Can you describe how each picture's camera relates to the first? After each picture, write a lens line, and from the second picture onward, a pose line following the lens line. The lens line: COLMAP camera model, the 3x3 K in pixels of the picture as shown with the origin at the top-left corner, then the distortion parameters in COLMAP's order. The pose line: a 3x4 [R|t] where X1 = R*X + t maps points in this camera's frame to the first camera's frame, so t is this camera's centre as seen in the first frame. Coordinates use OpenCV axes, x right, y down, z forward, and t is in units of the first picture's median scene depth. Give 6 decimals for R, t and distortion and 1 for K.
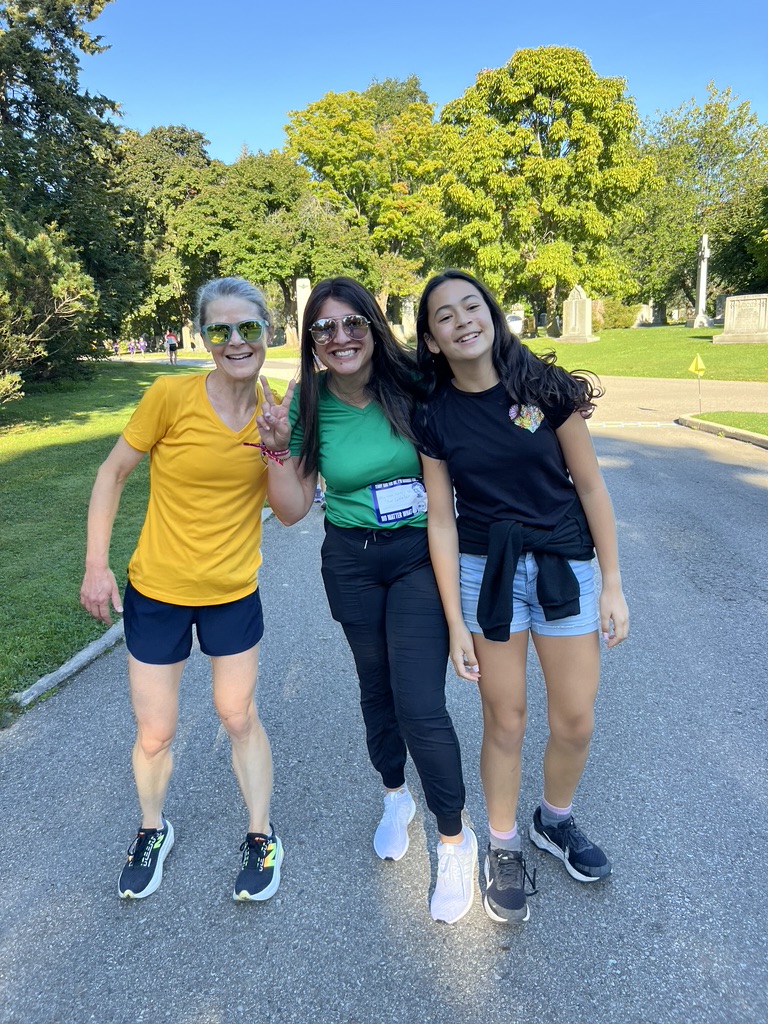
lens RADIAL K [[776.7, 0, 373.0], [0, 776.7, 501.6], [0, 0, 1]] dist [0.038895, -0.040220]
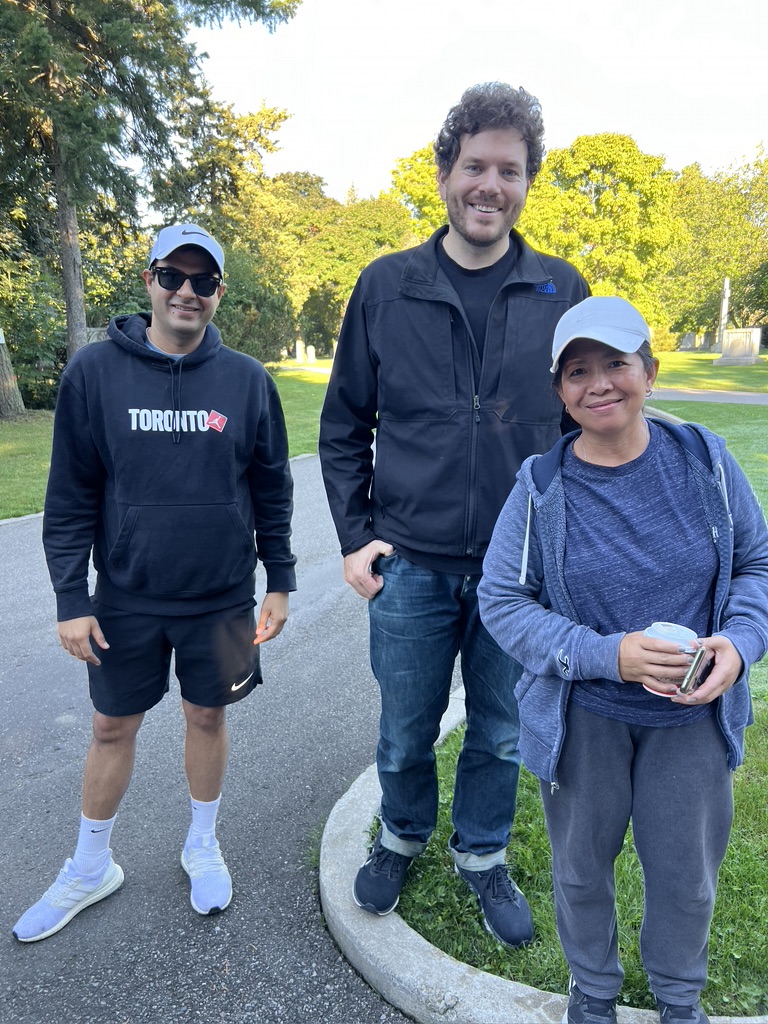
lens RADIAL K [[776.7, 0, 387.0], [0, 776.7, 517.6], [0, 0, 1]] dist [0.038895, -0.040220]
pose [[0.995323, 0.046308, -0.084784, 0.004958], [-0.046309, 0.998925, 0.001957, 0.045878], [0.084783, 0.001978, 0.996397, -0.210295]]
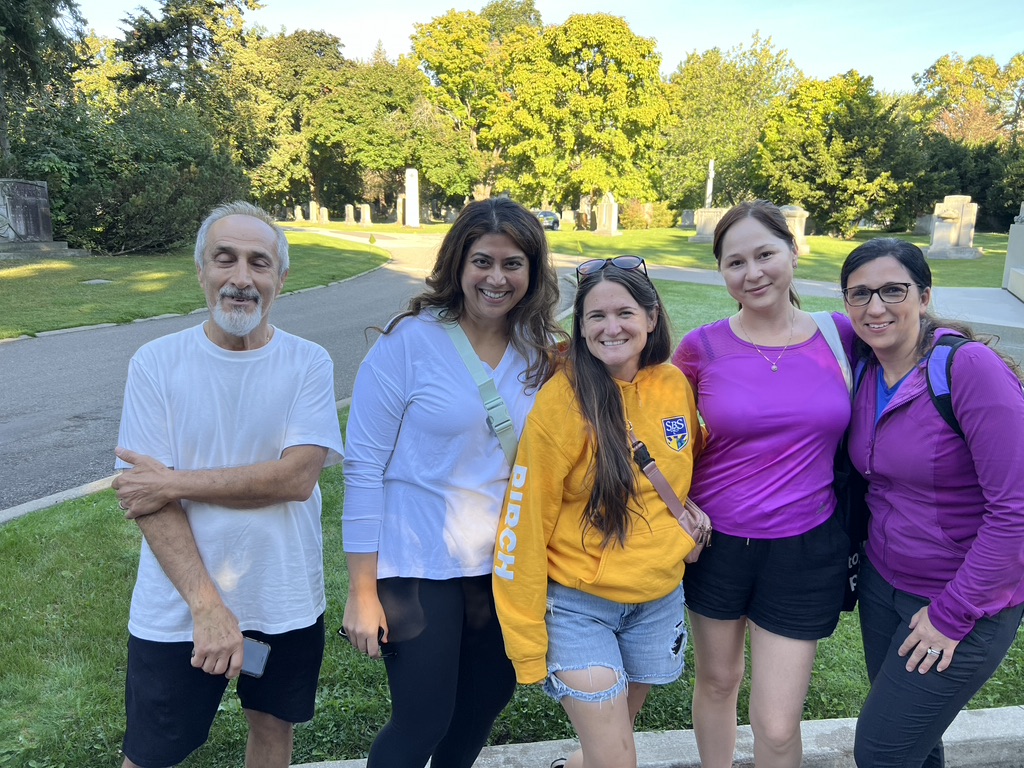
lens RADIAL K [[776.7, 0, 507.8], [0, 776.7, 377.5], [0, 0, 1]] dist [0.038895, -0.040220]
pose [[0.997765, 0.064972, 0.015636, 0.062721], [-0.064791, 0.997829, -0.011811, 0.042613], [-0.016370, 0.010771, 0.999808, -0.212313]]
